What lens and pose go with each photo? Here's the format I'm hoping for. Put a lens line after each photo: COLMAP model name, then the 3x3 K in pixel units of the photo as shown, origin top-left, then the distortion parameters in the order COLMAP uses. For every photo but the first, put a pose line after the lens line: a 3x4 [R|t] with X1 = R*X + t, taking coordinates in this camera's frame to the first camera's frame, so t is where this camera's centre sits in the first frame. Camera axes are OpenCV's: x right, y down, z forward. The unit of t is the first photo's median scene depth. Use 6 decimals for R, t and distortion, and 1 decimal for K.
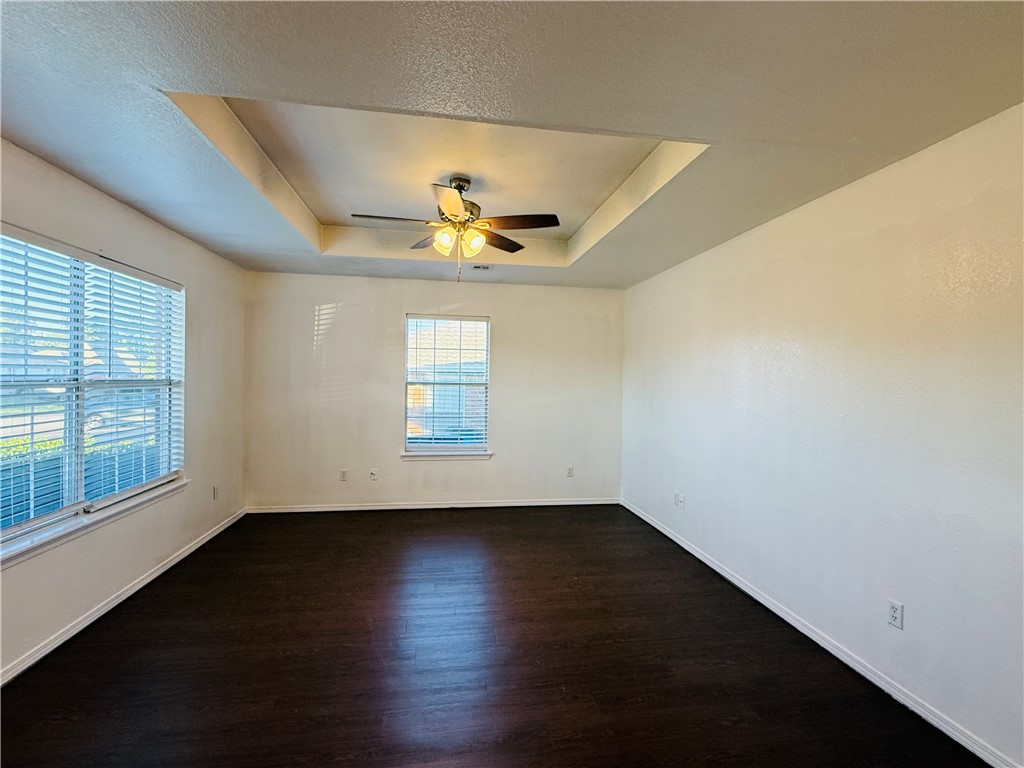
lens RADIAL K [[470.5, 0, 512.0], [0, 470.5, 384.0], [0, 0, 1]] dist [-0.002722, -0.000194]
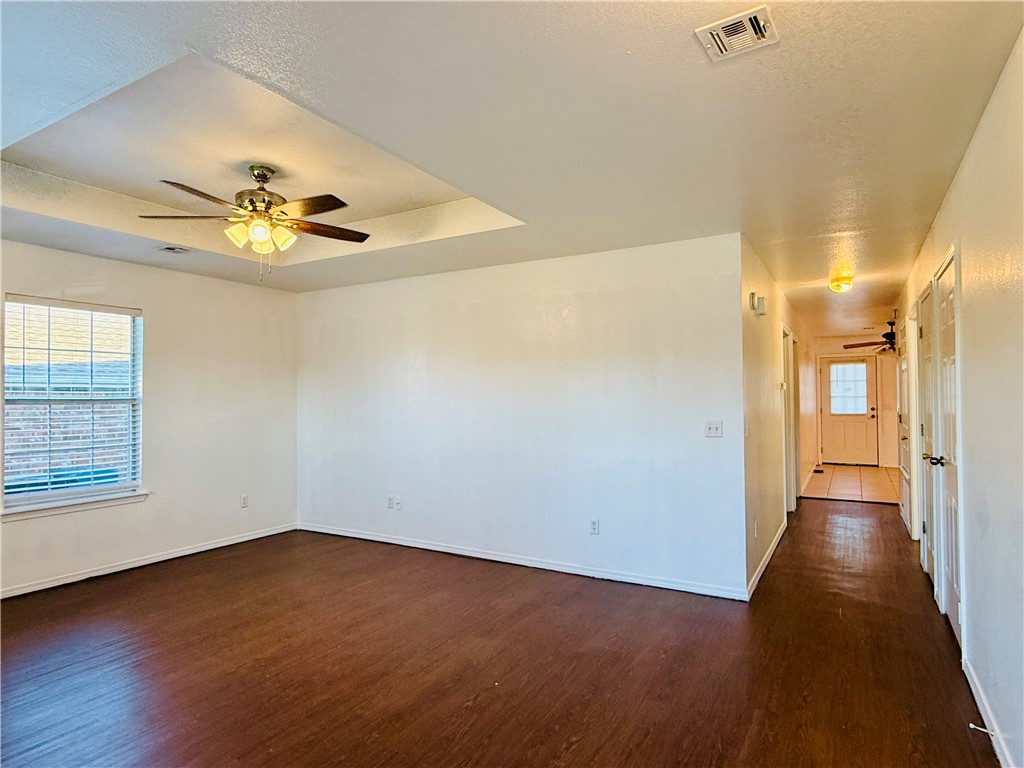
lens RADIAL K [[585.2, 0, 512.0], [0, 585.2, 384.0], [0, 0, 1]] dist [-0.000001, -0.000018]
pose [[0.632597, -0.005139, 0.774464, -0.389872], [0.026356, 0.999542, -0.014895, 0.004858], [-0.774032, 0.029834, 0.632443, -0.037829]]
